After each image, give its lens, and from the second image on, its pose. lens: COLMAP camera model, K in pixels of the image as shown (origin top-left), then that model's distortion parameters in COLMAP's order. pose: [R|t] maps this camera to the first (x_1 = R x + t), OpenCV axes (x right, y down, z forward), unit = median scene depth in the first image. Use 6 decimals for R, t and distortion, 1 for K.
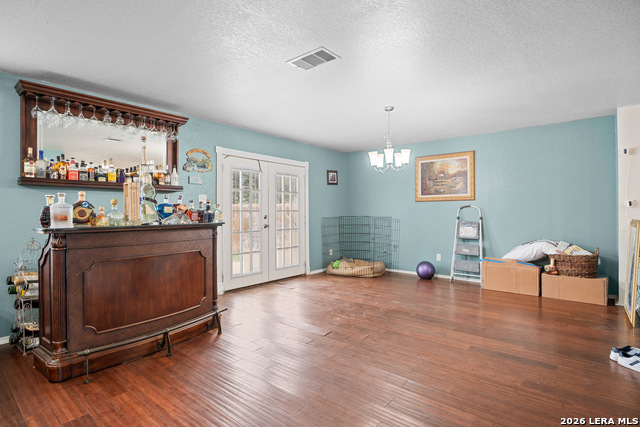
lens RADIAL K [[326.6, 0, 320.0], [0, 326.6, 213.5], [0, 0, 1]] dist [-0.000532, 0.000375]
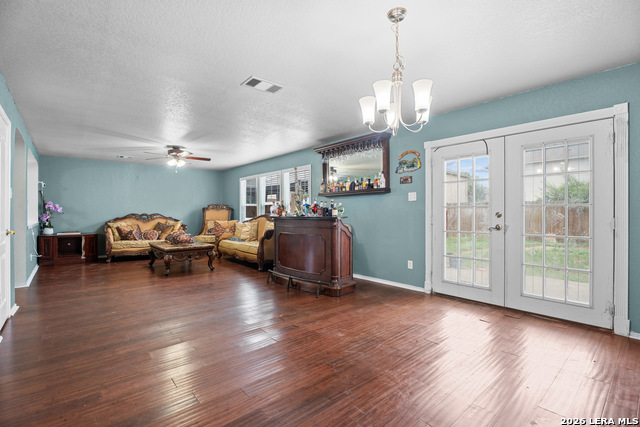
lens RADIAL K [[296.4, 0, 312.0], [0, 296.4, 214.2], [0, 0, 1]] dist [-0.017268, 0.000031]
pose [[-0.184615, 0.007494, -0.982782, 0.564304], [-0.003907, 0.999957, 0.008359, 0.005751], [0.982803, 0.005383, -0.184578, 0.746275]]
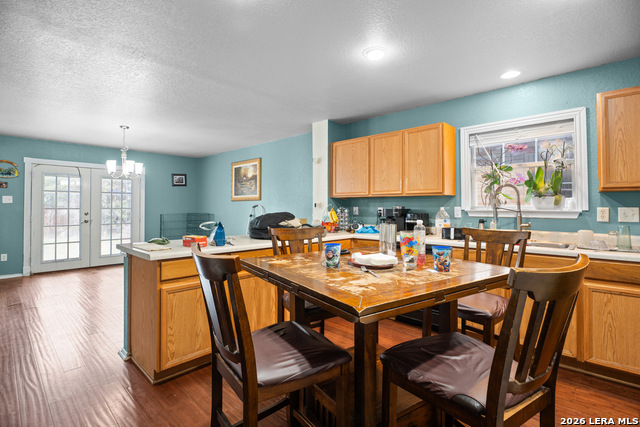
lens RADIAL K [[308.9, 0, 310.2], [0, 308.9, 204.0], [0, 0, 1]] dist [-0.001523, -0.000197]
pose [[0.996293, 0.005400, -0.085854, 0.790197], [-0.006758, 0.999857, -0.015534, -0.013455], [0.085758, 0.016056, 0.996187, -0.074431]]
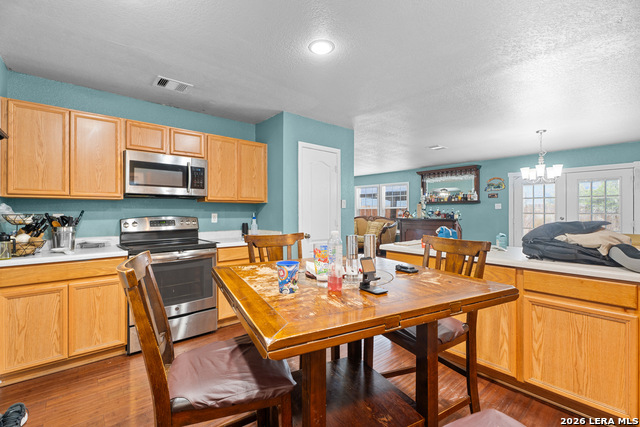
lens RADIAL K [[283.7, 0, 320.0], [0, 283.7, 213.5], [0, 0, 1]] dist [0.002413, 0.000189]
pose [[-0.163107, 0.011277, -0.986544, 1.086646], [-0.006965, 0.999897, 0.012581, -0.016319], [0.986584, 0.008923, -0.163011, 0.285706]]
